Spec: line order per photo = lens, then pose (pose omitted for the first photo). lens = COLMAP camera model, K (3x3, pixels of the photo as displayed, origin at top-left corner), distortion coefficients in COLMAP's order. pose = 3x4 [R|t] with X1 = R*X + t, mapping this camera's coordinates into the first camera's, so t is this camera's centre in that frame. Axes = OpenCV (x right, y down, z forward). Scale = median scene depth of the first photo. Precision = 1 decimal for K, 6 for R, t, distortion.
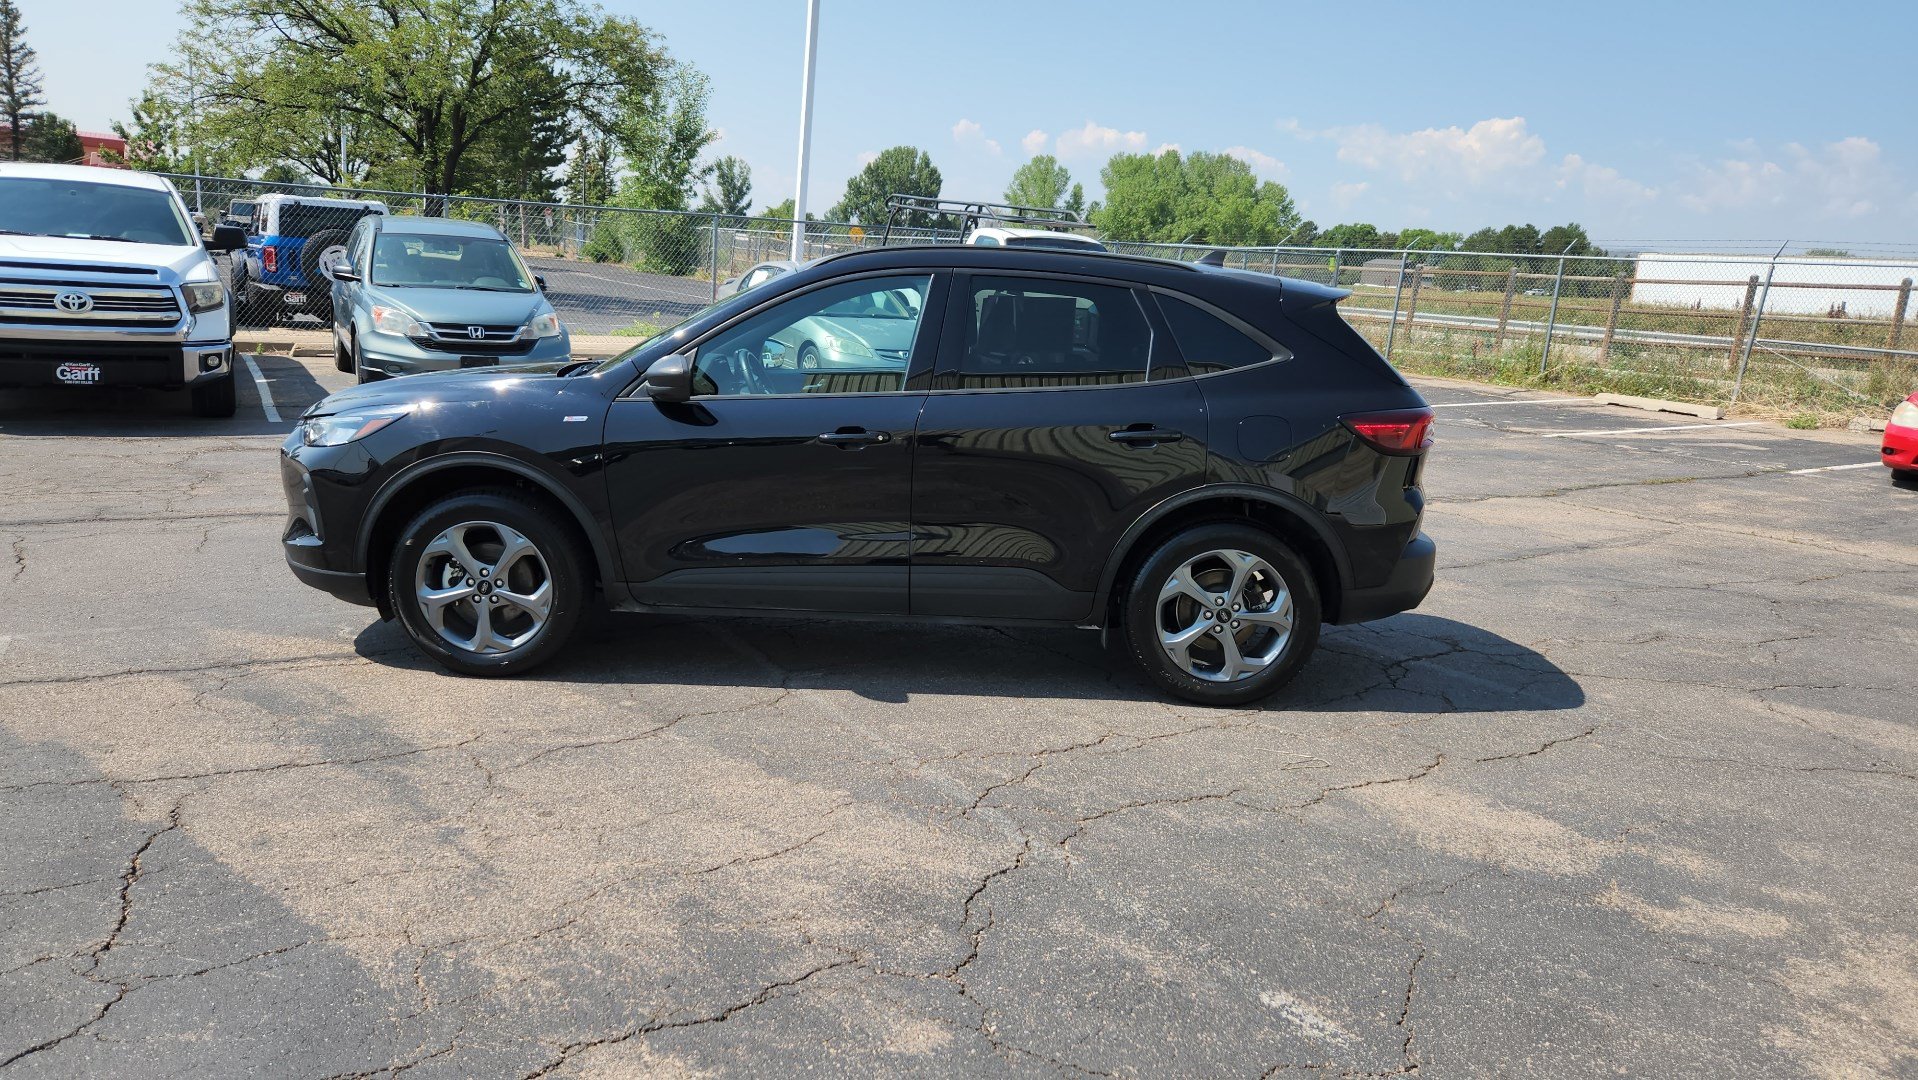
lens RADIAL K [[1284.8, 0, 929.0], [0, 1284.8, 548.6], [0, 0, 1]] dist [0.070881, -0.057496]
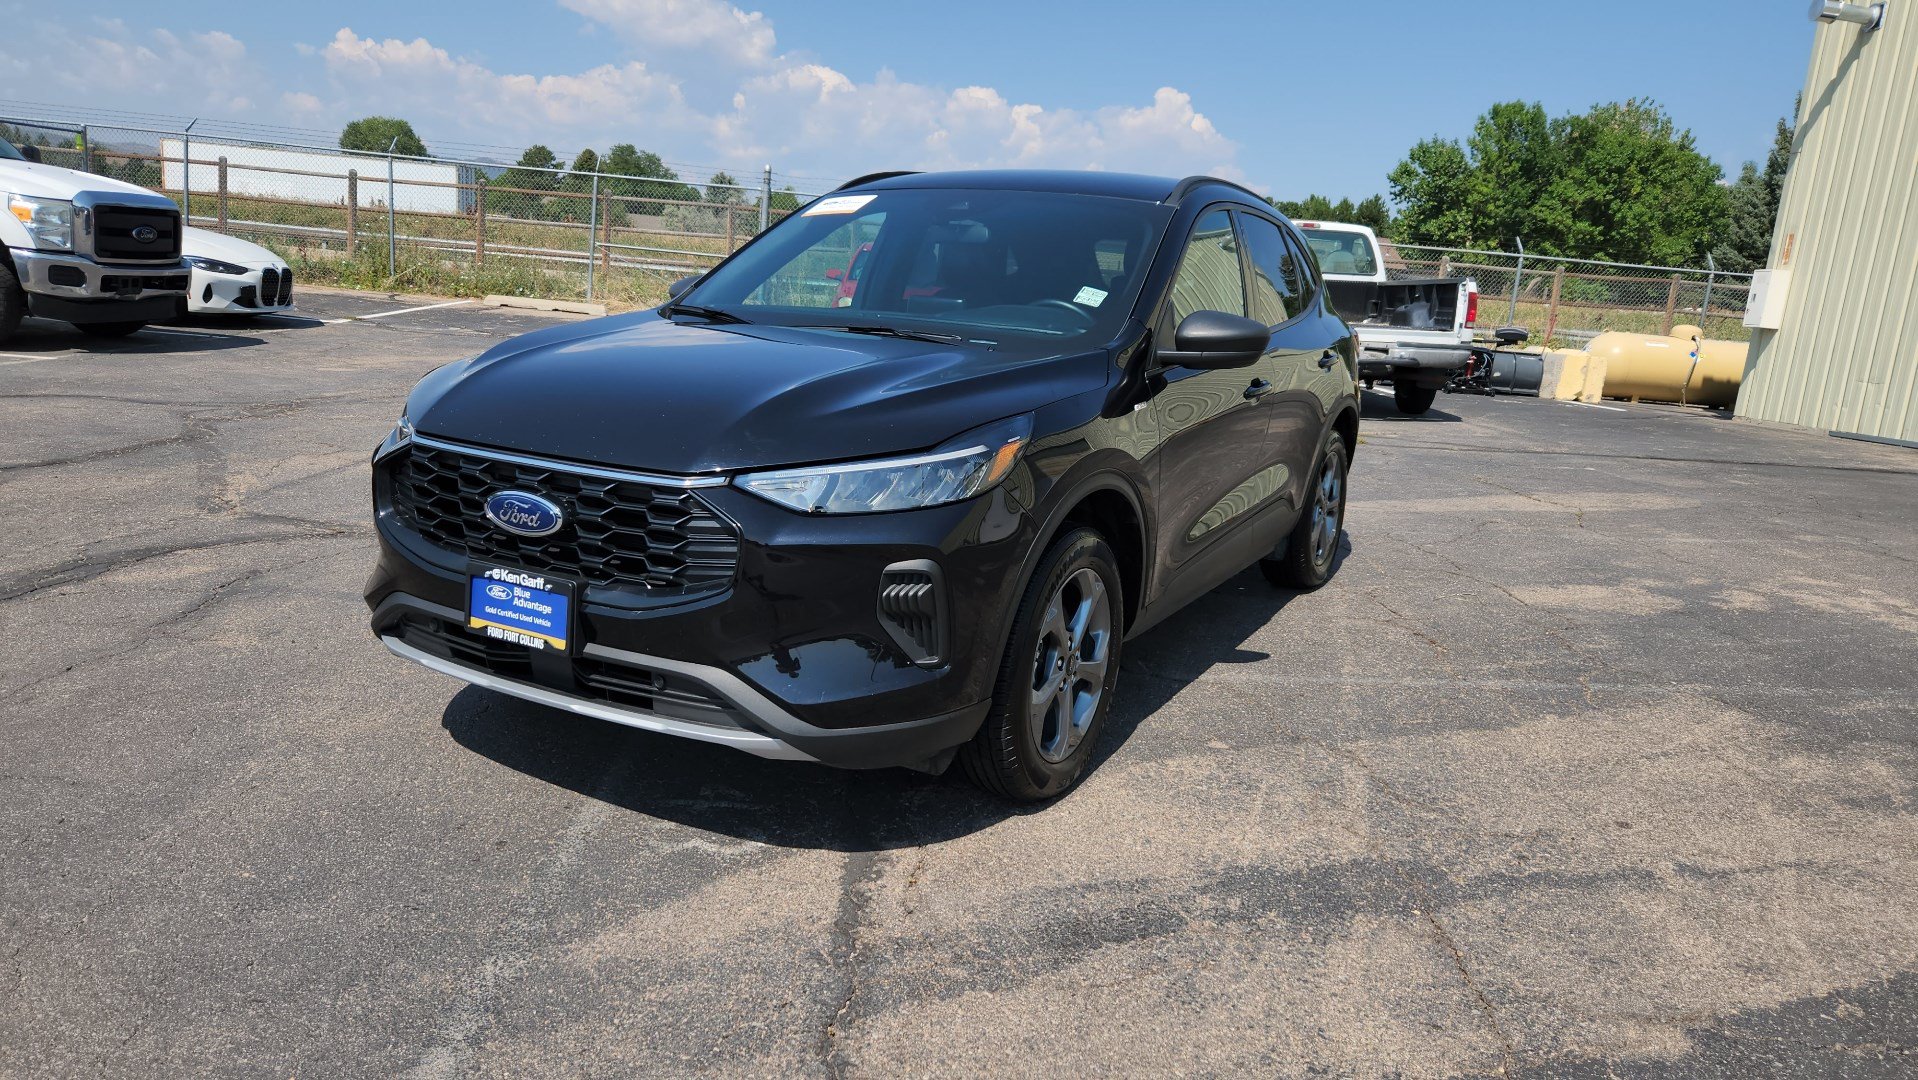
lens RADIAL K [[1284.8, 0, 958.8], [0, 1284.8, 542.7], [0, 0, 1]] dist [0.070881, -0.057496]
pose [[0.463687, -0.206027, 0.861712, -0.149011], [0.139169, 0.977451, 0.158812, -0.023711], [-0.875001, 0.046285, 0.481904, 0.112803]]
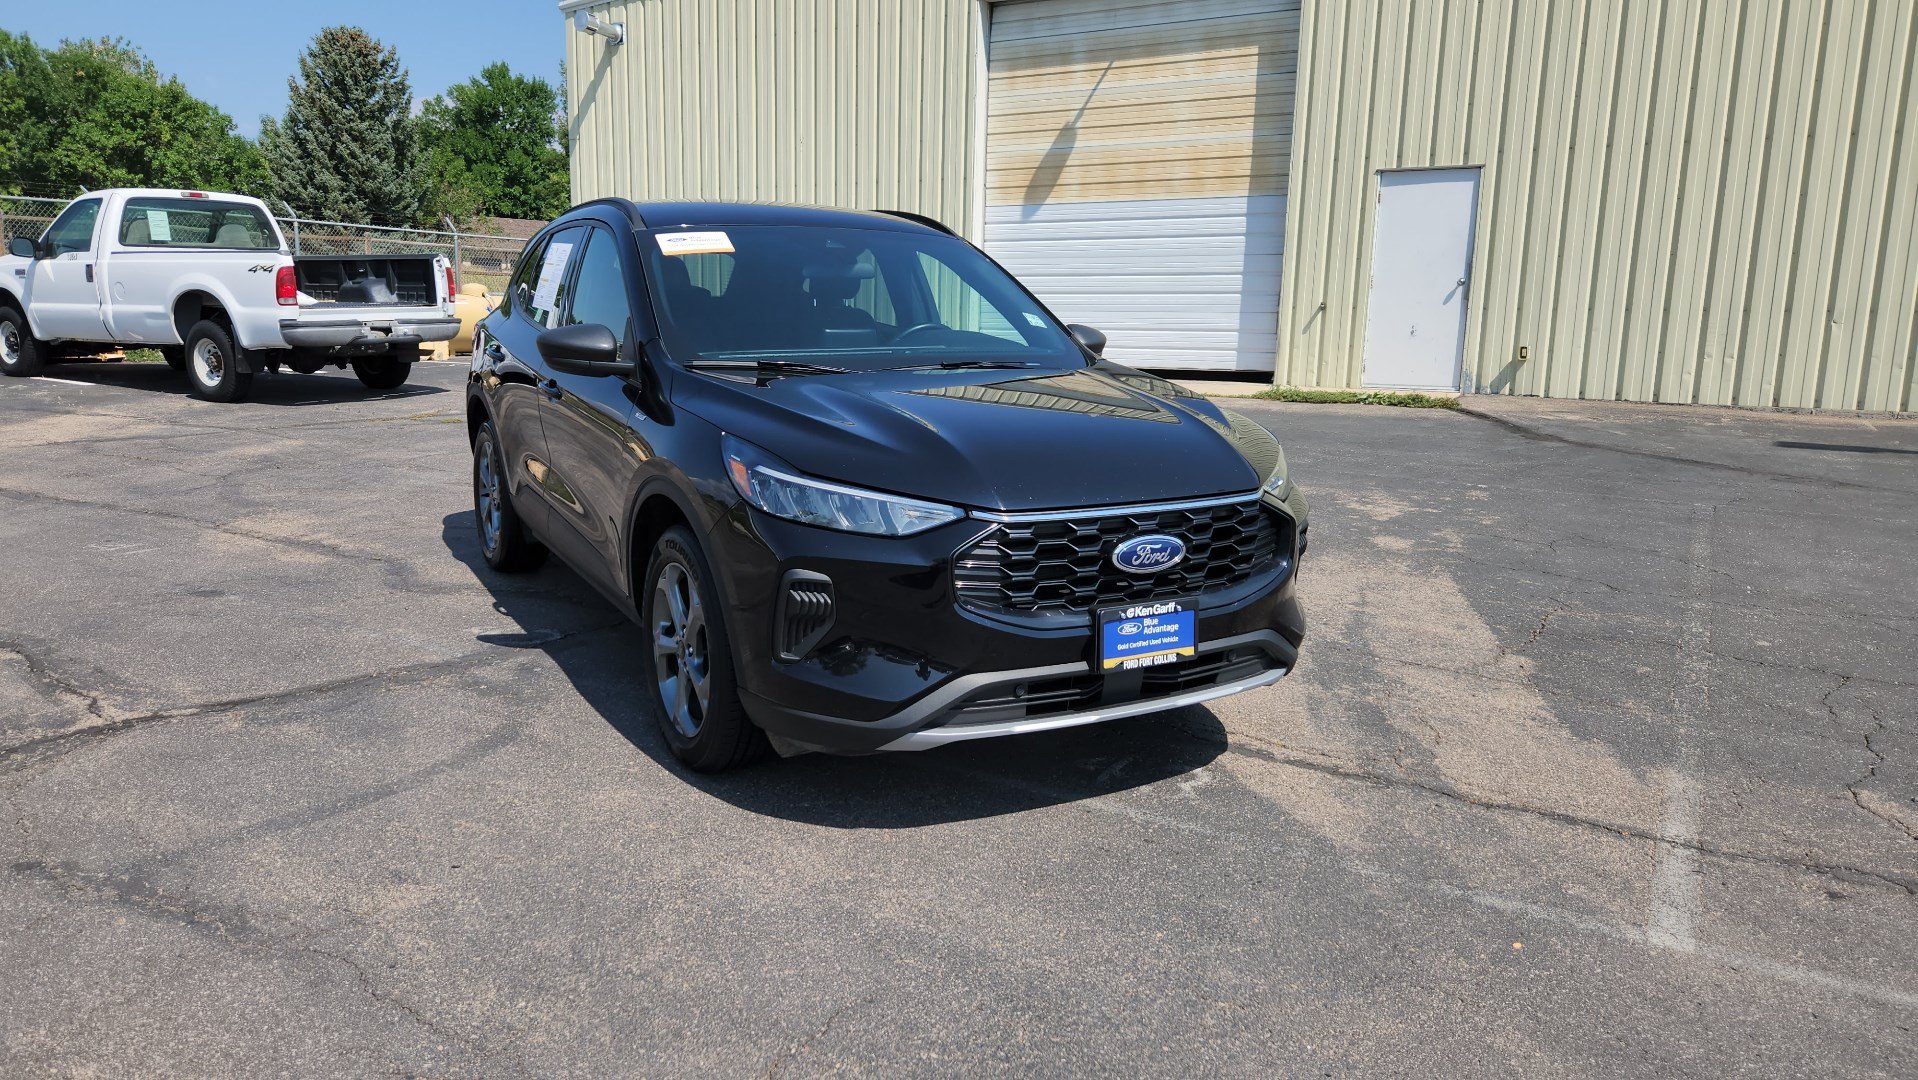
lens RADIAL K [[1284.8, 0, 930.8], [0, 1284.8, 535.6], [0, 0, 1]] dist [0.070881, -0.057496]
pose [[-0.510412, -0.229083, 0.828855, -0.162059], [0.125179, 0.933803, 0.335174, -0.054482], [-0.850770, 0.274832, -0.447948, 0.245676]]
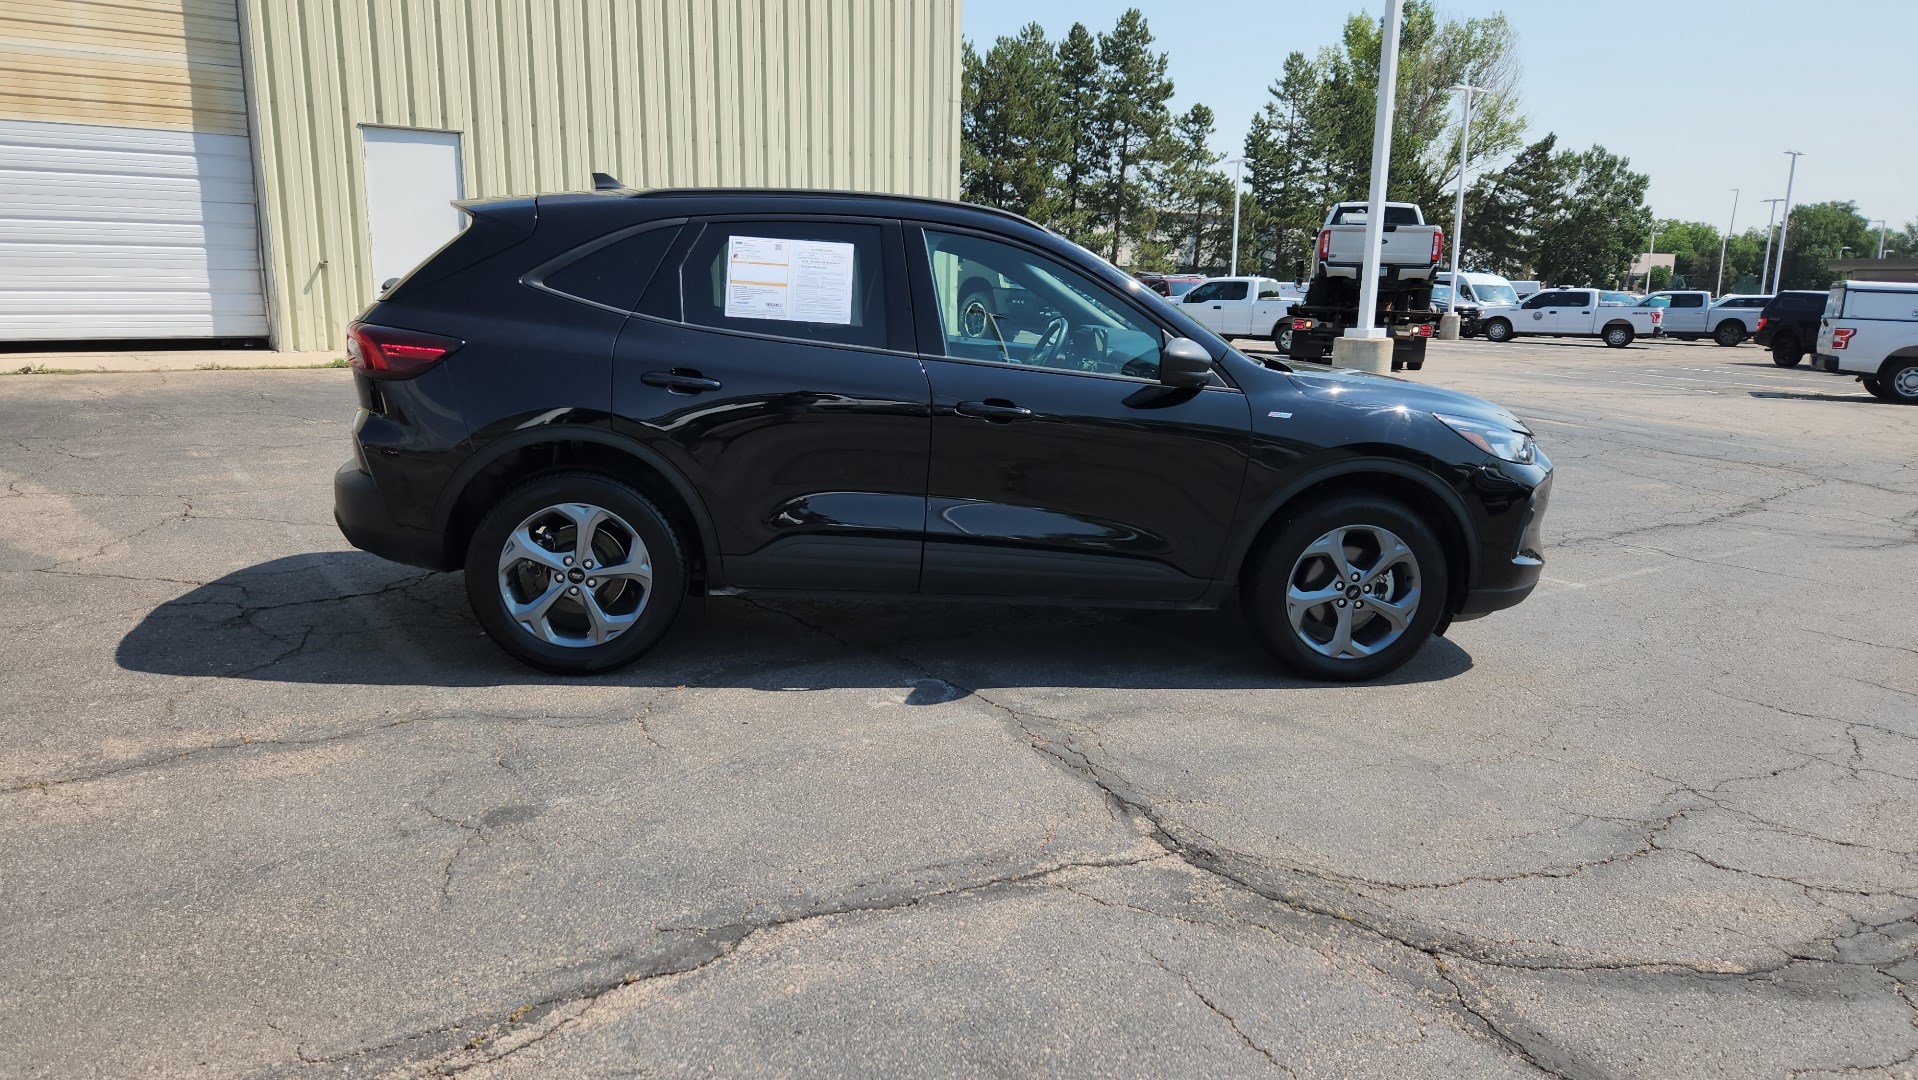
lens RADIAL K [[1284.8, 0, 939.9], [0, 1284.8, 533.3], [0, 0, 1]] dist [0.070881, -0.057496]
pose [[-0.986244, -0.063083, -0.152784, 0.019508], [-0.118038, 0.915835, 0.383813, -0.066373], [0.115713, 0.396568, -0.910684, 0.345623]]
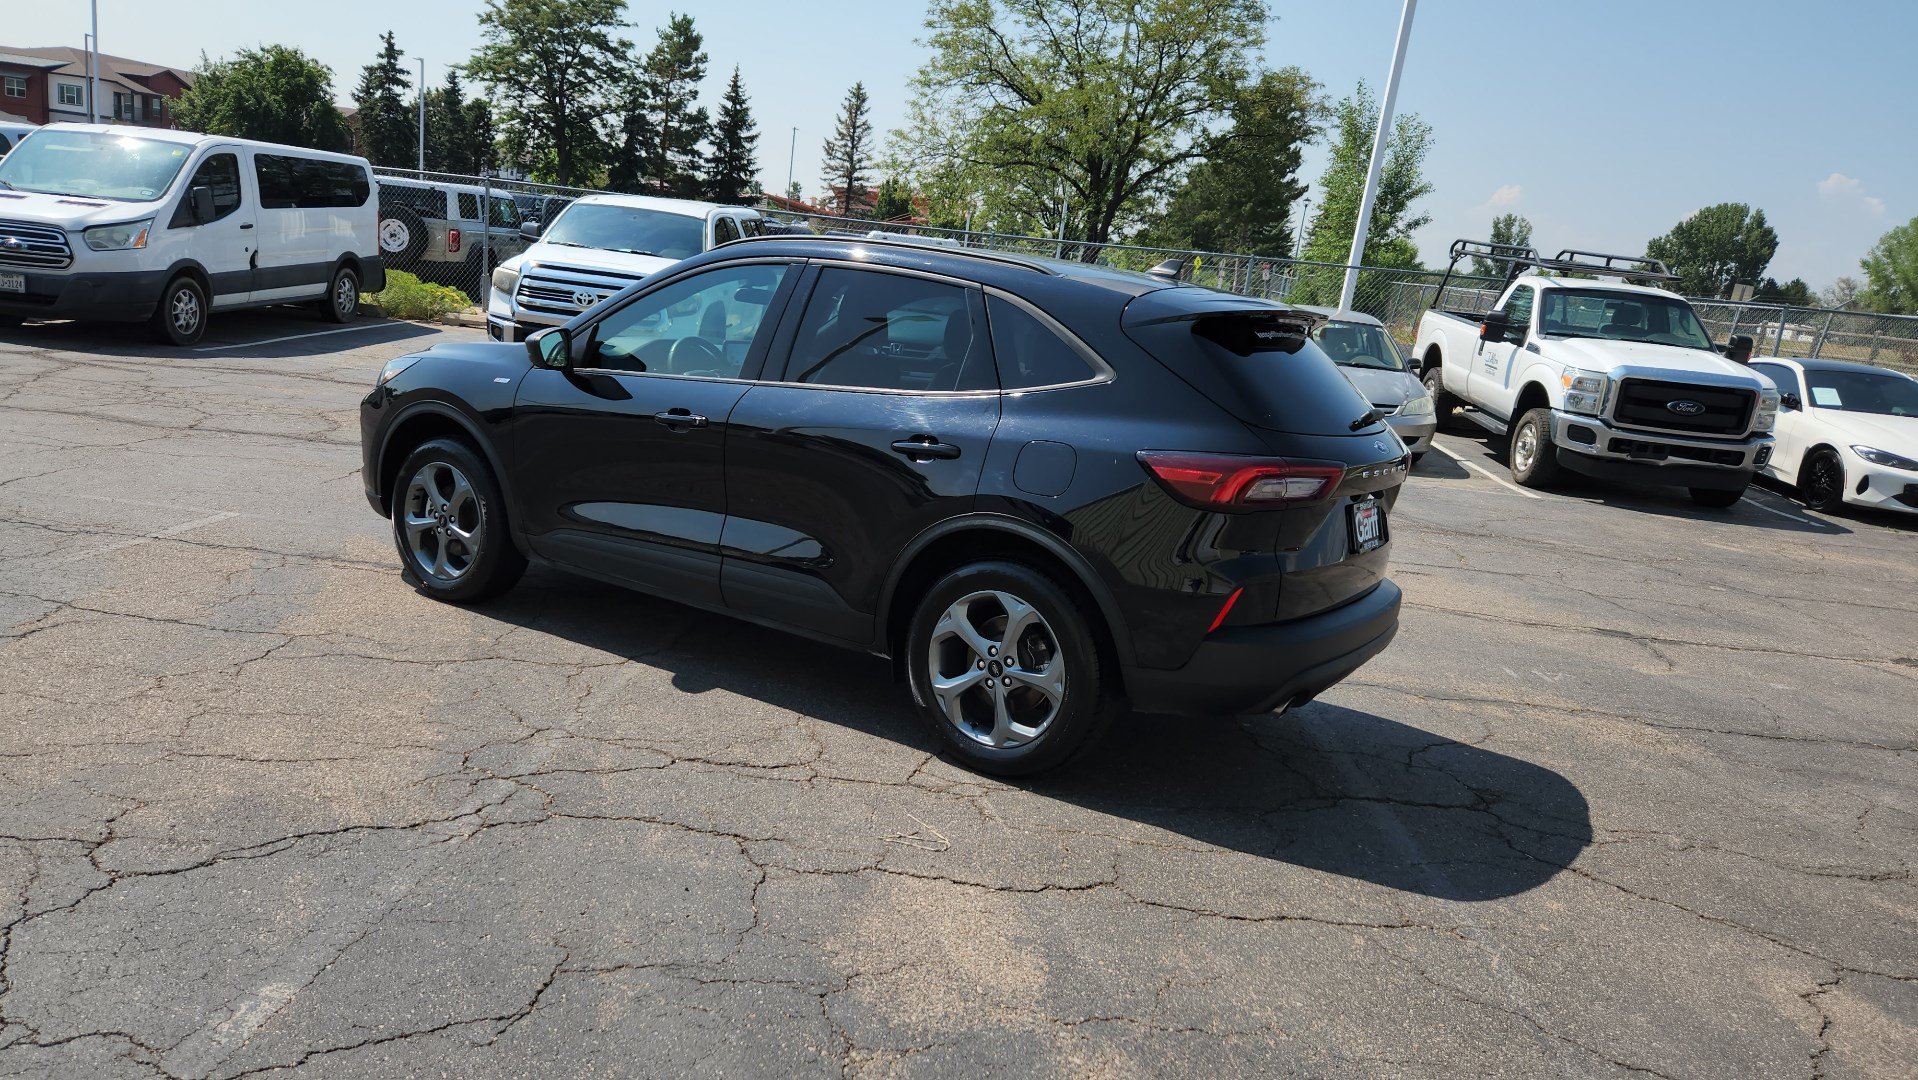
lens RADIAL K [[1284.8, 0, 929.8], [0, 1284.8, 531.2], [0, 0, 1]] dist [0.070881, -0.057496]
pose [[0.845564, 0.138850, -0.515501, 0.096683], [-0.166789, 0.985960, -0.008012, -0.003747], [0.507151, 0.092754, 0.856851, 0.036537]]
